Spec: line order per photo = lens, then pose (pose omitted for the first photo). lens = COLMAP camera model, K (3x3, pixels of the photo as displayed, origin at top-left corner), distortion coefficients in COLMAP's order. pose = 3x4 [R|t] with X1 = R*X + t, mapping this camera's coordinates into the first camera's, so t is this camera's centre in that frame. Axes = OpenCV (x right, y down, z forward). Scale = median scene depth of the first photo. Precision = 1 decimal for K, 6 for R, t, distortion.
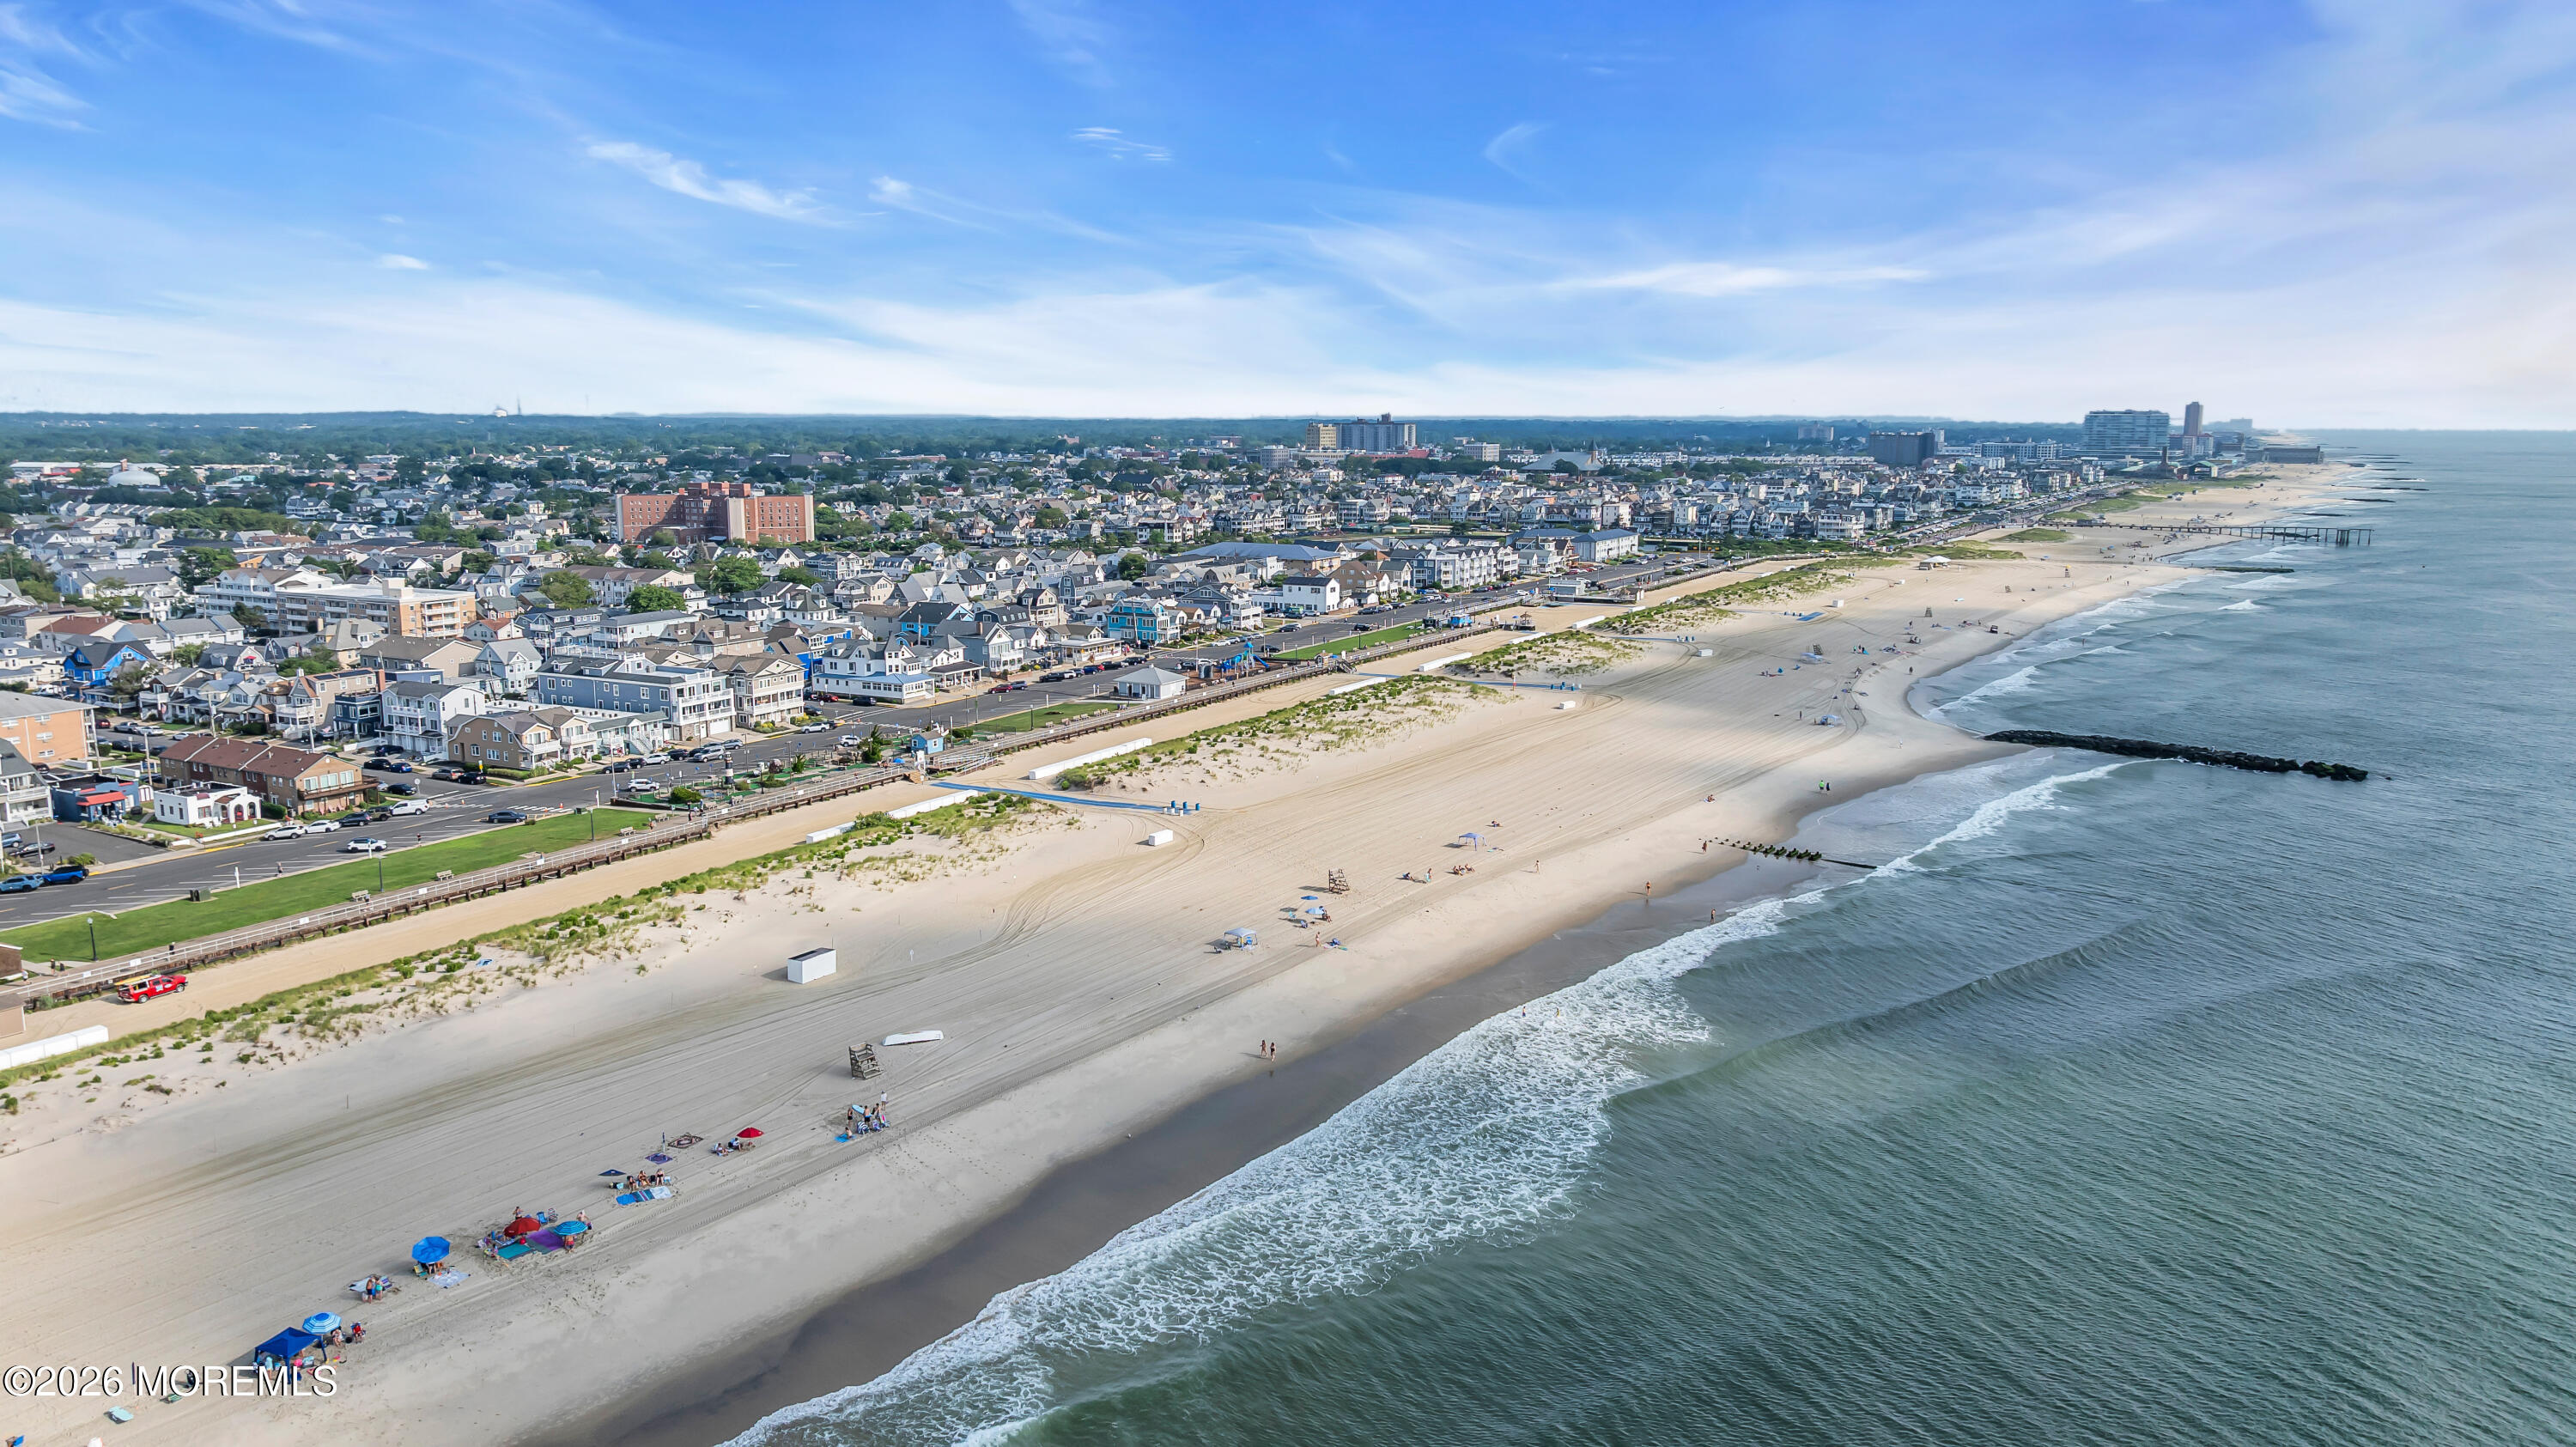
lens RADIAL K [[1797.3, 0, 1301.2], [0, 1797.3, 721.8], [0, 0, 1]] dist [-0.017511, 0.000443]
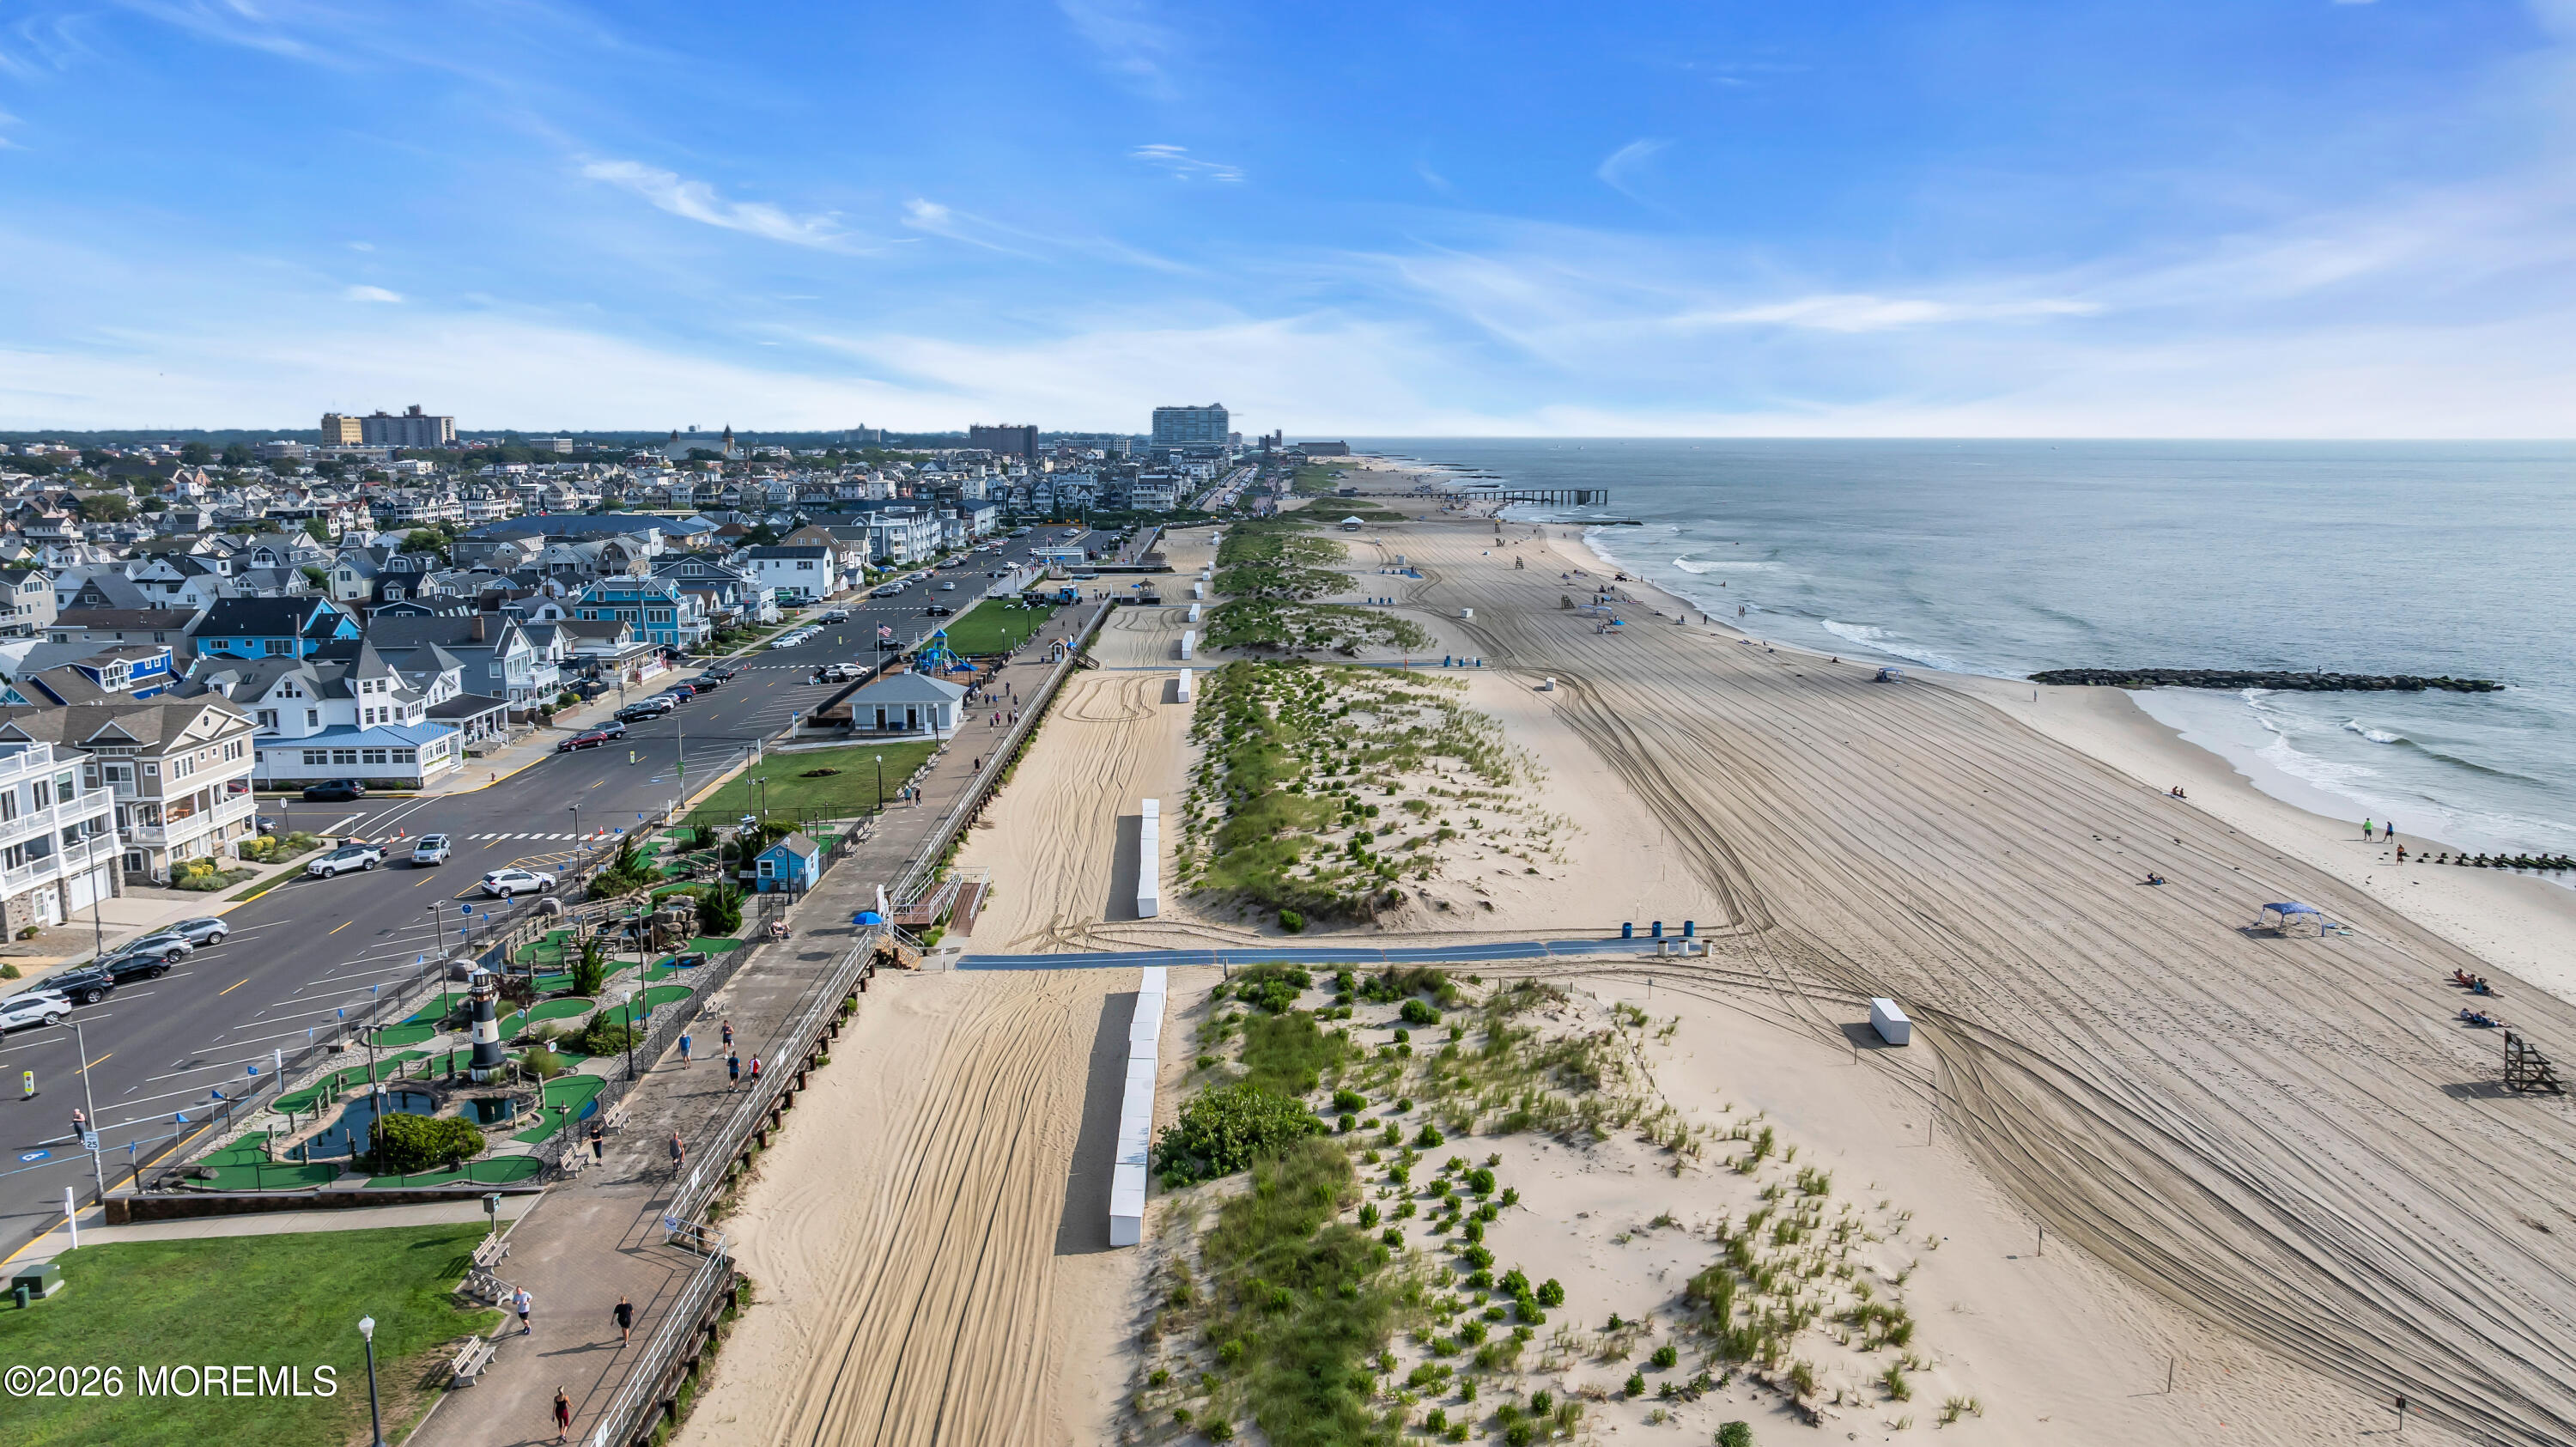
lens RADIAL K [[1797.3, 0, 1301.2], [0, 1797.3, 721.8], [0, 0, 1]] dist [-0.017511, 0.000443]
pose [[0.852550, -0.085667, 0.515578, -0.283919], [0.089412, 0.995839, 0.017617, -0.015860], [-0.514942, 0.031079, 0.856662, 0.516839]]
